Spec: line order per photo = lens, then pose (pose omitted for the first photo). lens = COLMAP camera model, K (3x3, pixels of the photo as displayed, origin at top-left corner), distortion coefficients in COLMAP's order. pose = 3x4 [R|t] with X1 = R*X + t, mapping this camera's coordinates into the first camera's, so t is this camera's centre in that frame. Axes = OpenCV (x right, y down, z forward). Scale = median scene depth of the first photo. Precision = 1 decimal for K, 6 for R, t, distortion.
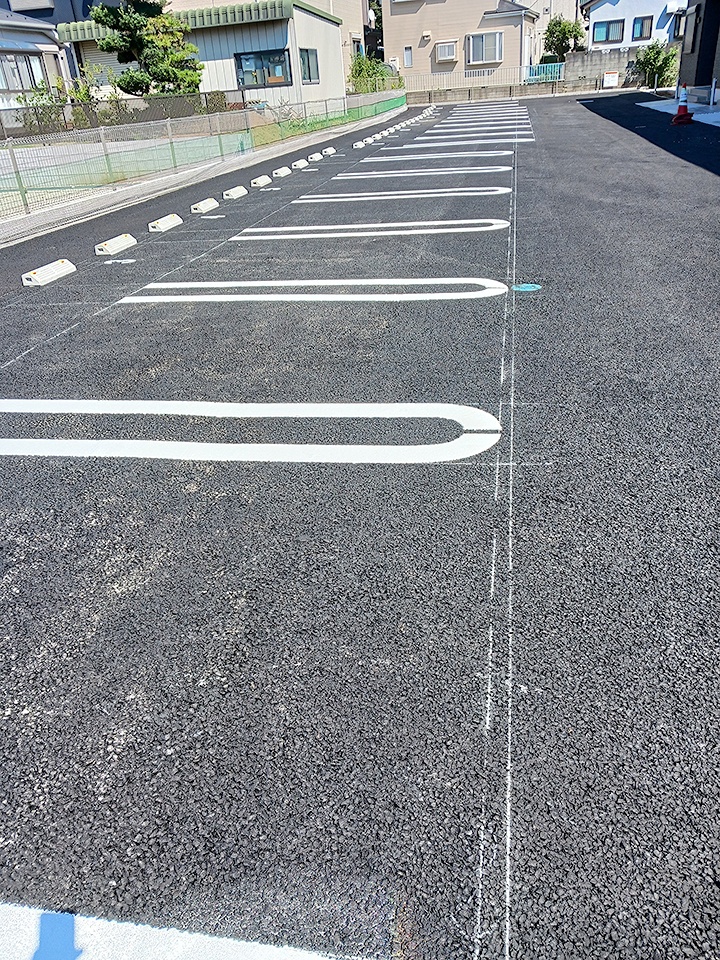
lens RADIAL K [[743.6, 0, 357.4], [0, 743.6, 479.5], [0, 0, 1]] dist [-0.000884, 0.009006]
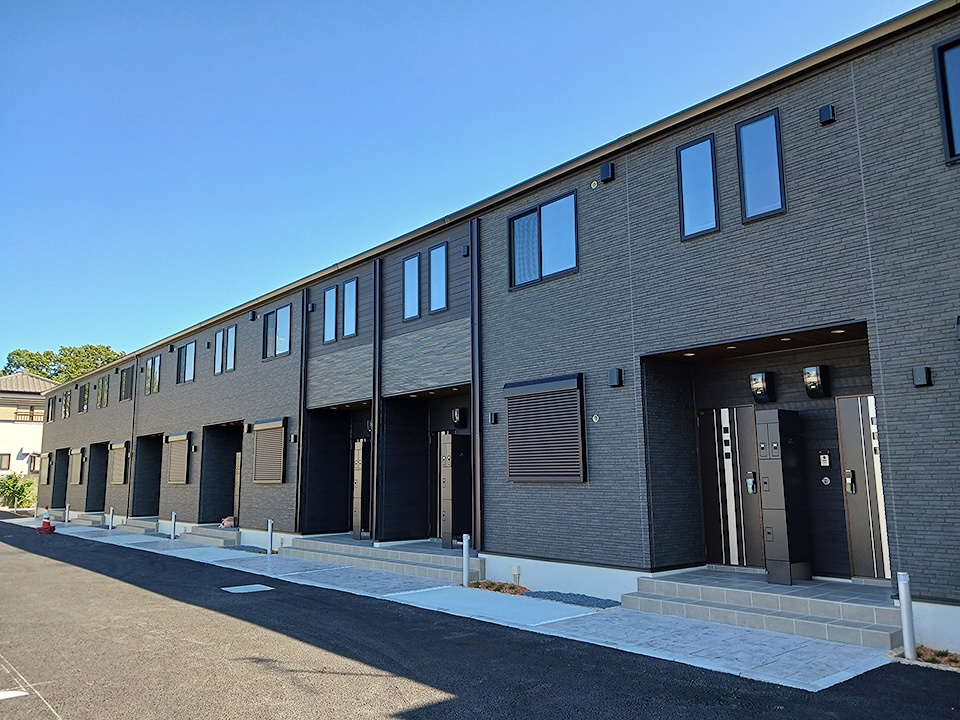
lens RADIAL K [[743.6, 0, 477.1], [0, 743.6, 359.9], [0, 0, 1]] dist [-0.000884, 0.009006]
pose [[0.624719, 0.184631, 0.758708, -0.079554], [0.334915, 0.814375, -0.473946, 0.084129], [-0.705378, 0.550186, 0.446920, -0.166532]]
